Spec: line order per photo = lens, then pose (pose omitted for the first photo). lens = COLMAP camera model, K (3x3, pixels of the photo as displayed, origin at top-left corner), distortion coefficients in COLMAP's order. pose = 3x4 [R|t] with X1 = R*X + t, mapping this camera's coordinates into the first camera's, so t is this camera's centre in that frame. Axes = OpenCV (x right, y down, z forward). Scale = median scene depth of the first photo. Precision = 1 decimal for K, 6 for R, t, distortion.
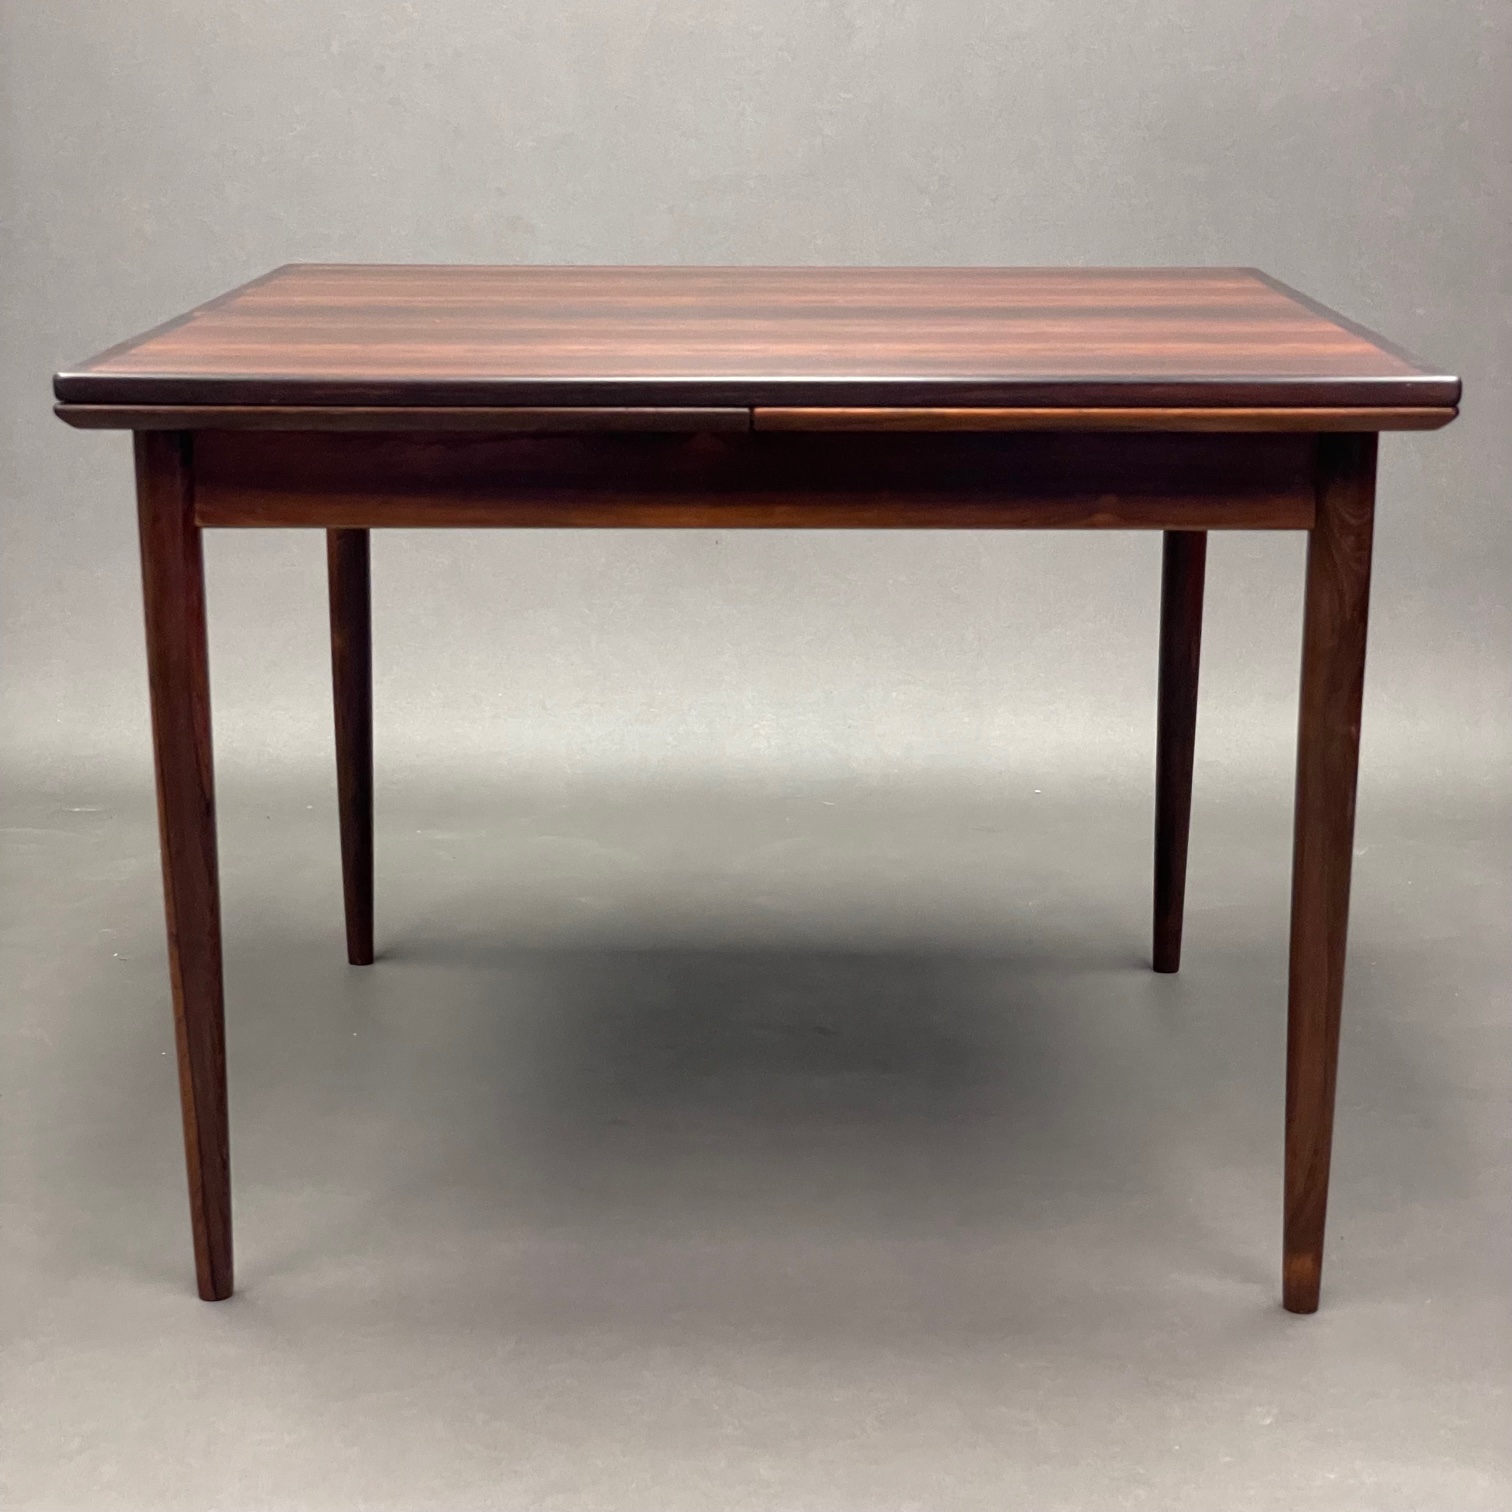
lens RADIAL K [[2964.6, 0, 746.0], [0, 2964.6, 761.2], [0, 0, 1]] dist [0.079486, 0.000000]
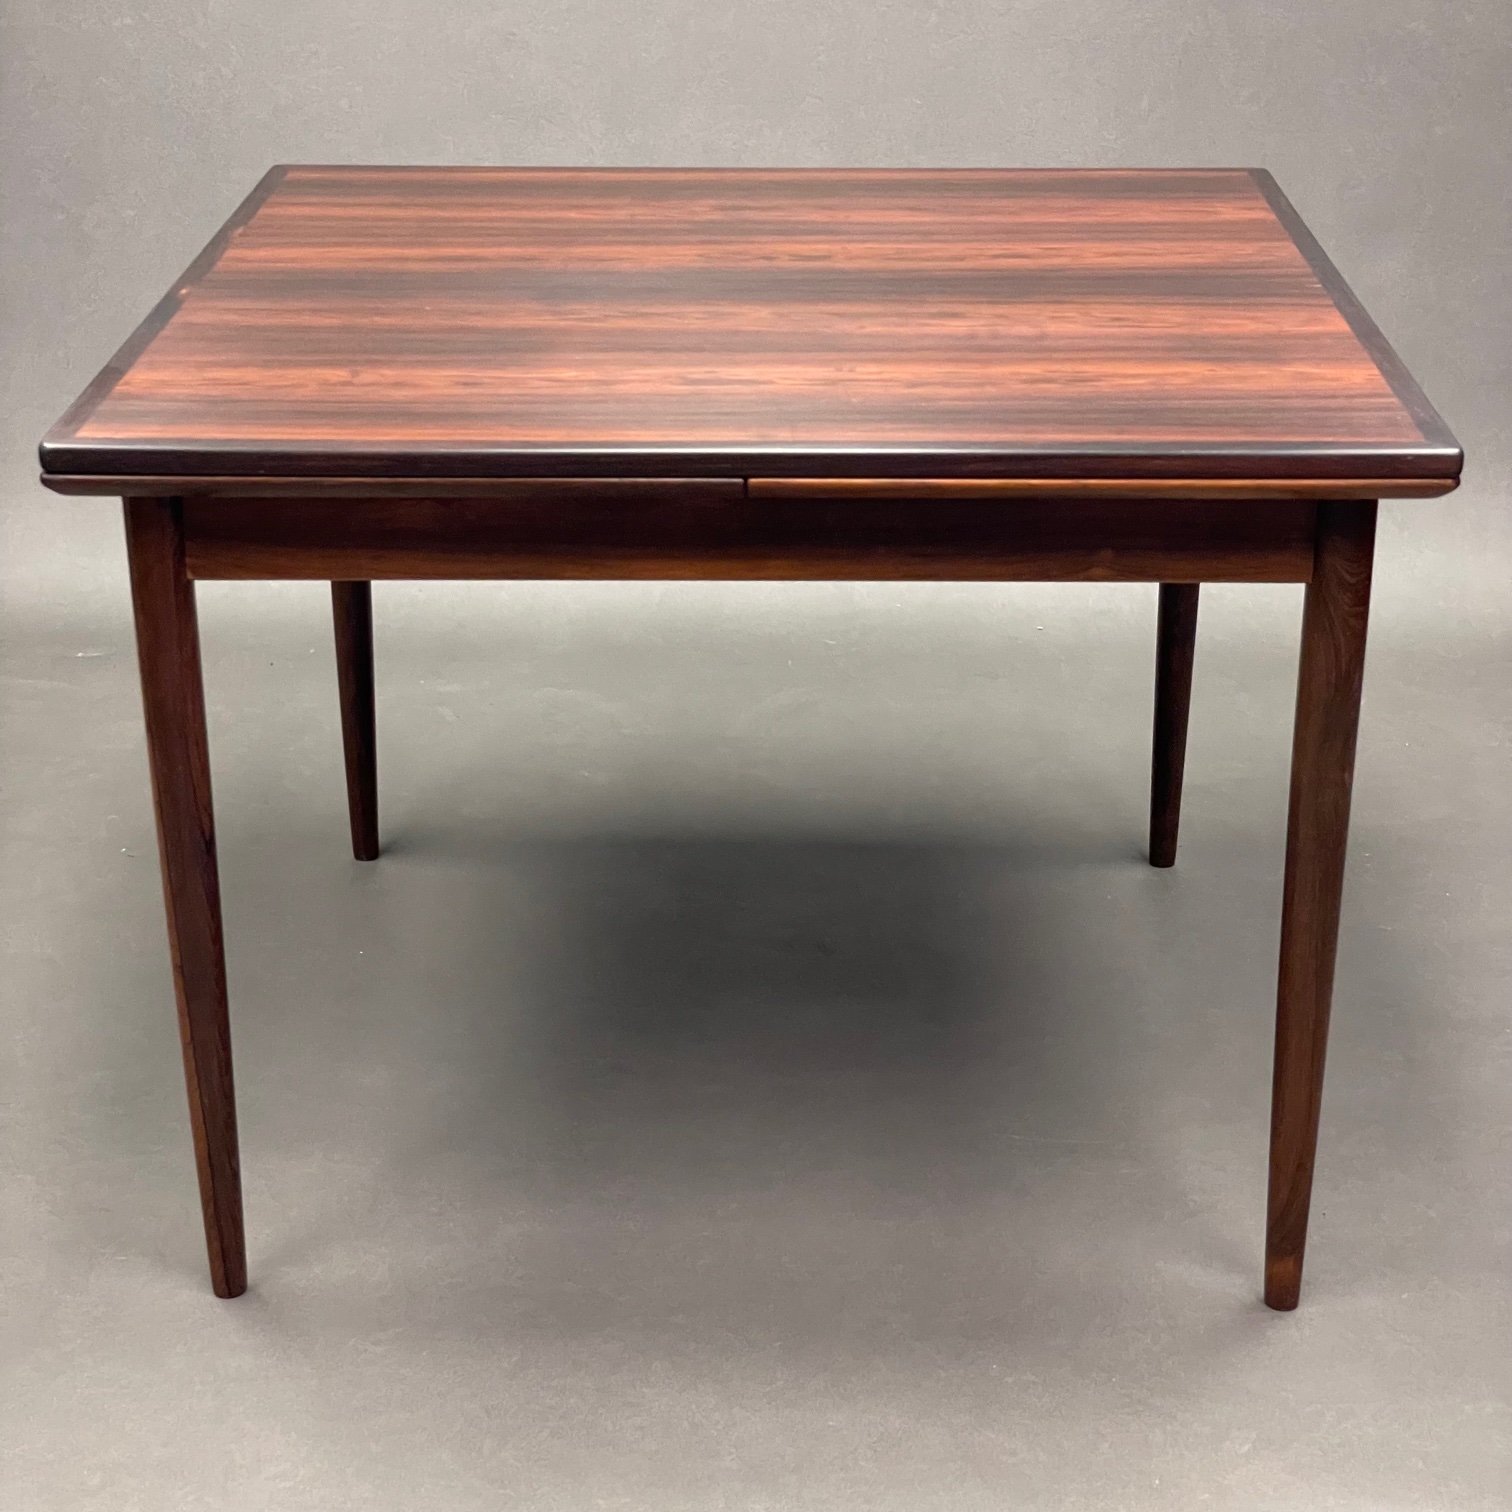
lens RADIAL K [[2964.6, 0, 759.8], [0, 2964.6, 757.5], [0, 0, 1]] dist [0.079486, 0.000000]
pose [[0.999998, -0.002129, 0.000423, 0.005520], [0.002045, 0.989423, 0.145048, -0.157026], [-0.000728, -0.145047, 0.989425, 0.007076]]
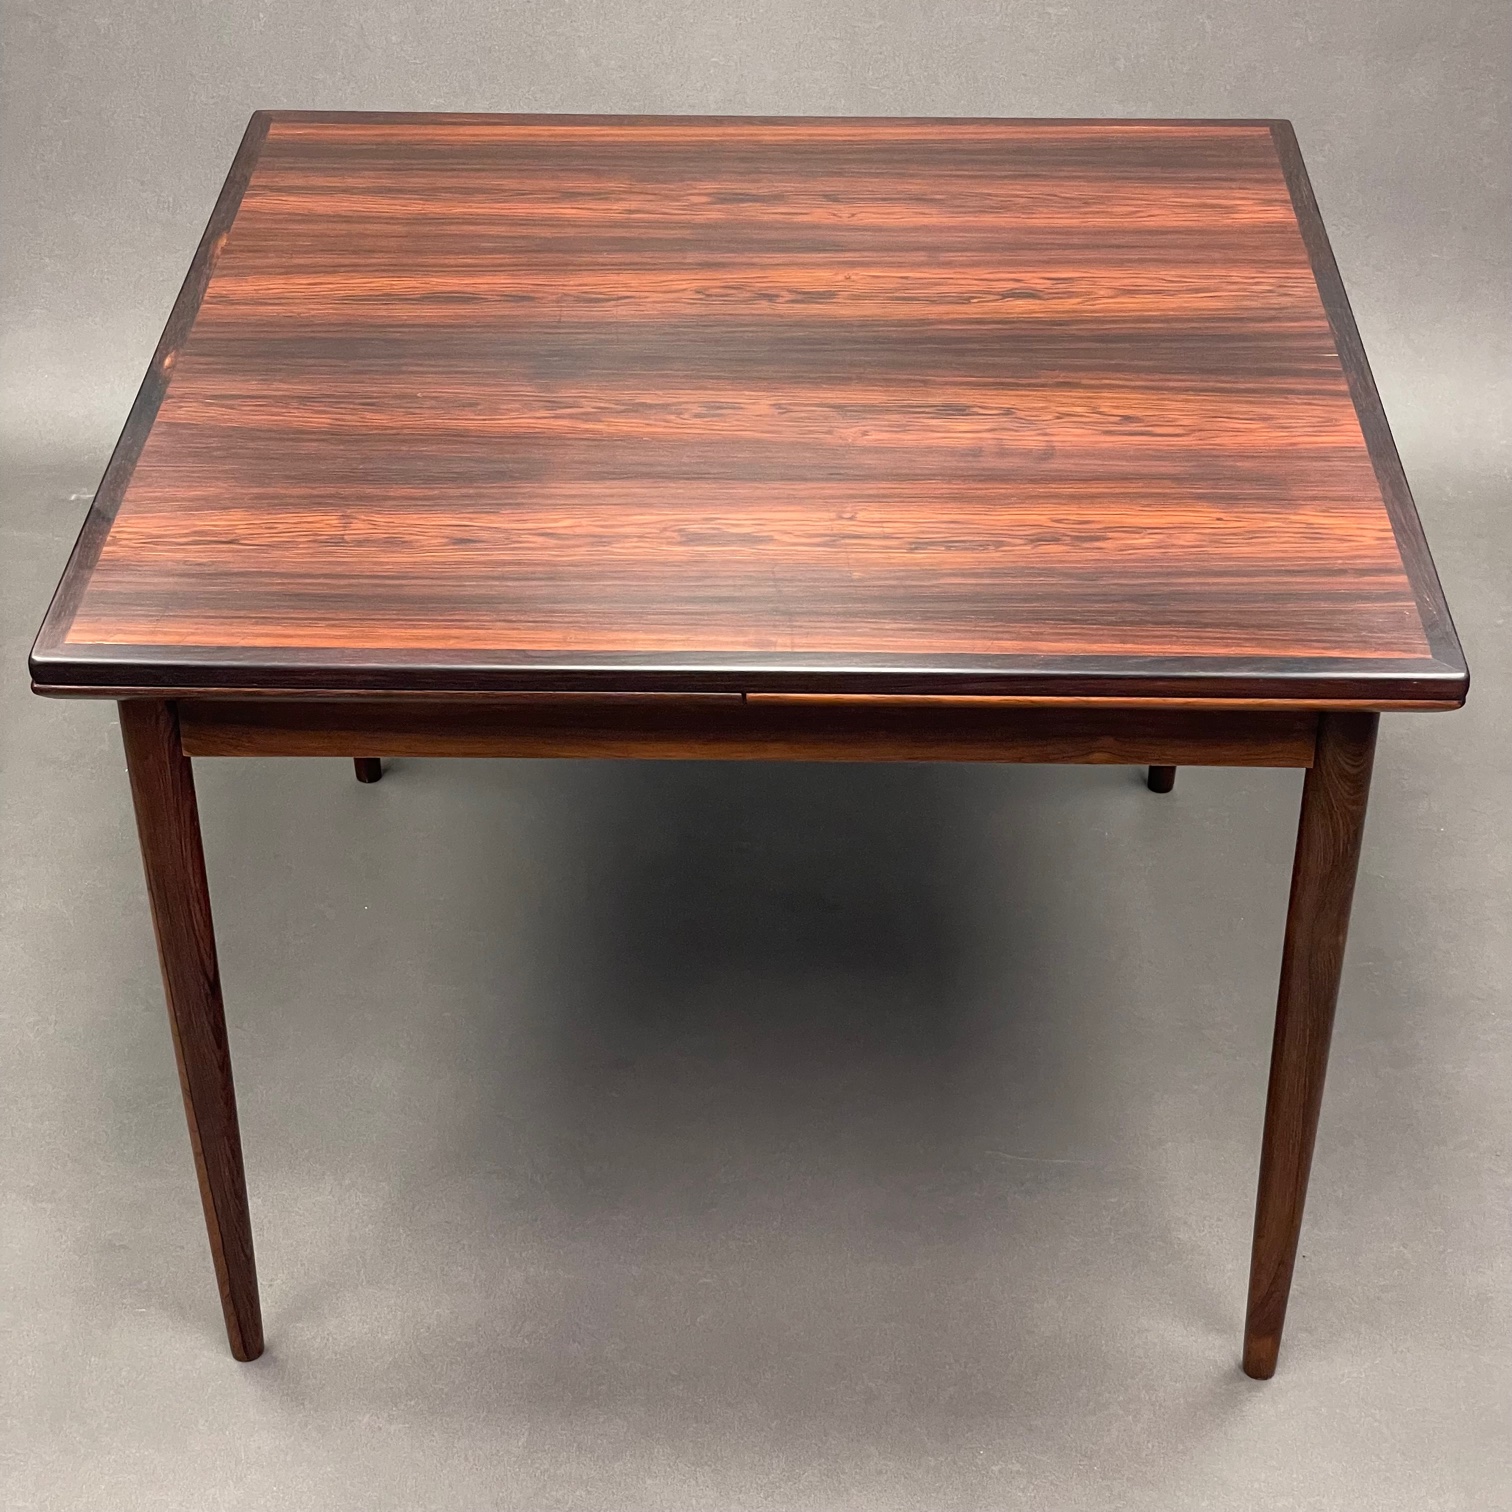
lens RADIAL K [[2964.6, 0, 762.5], [0, 2964.6, 758.7], [0, 0, 1]] dist [0.079486, 0.000000]
pose [[1.000000, 0.000588, -0.000335, 0.007664], [-0.000440, 0.940527, 0.339719, -0.397219], [0.000515, -0.339718, 0.940527, 0.066452]]
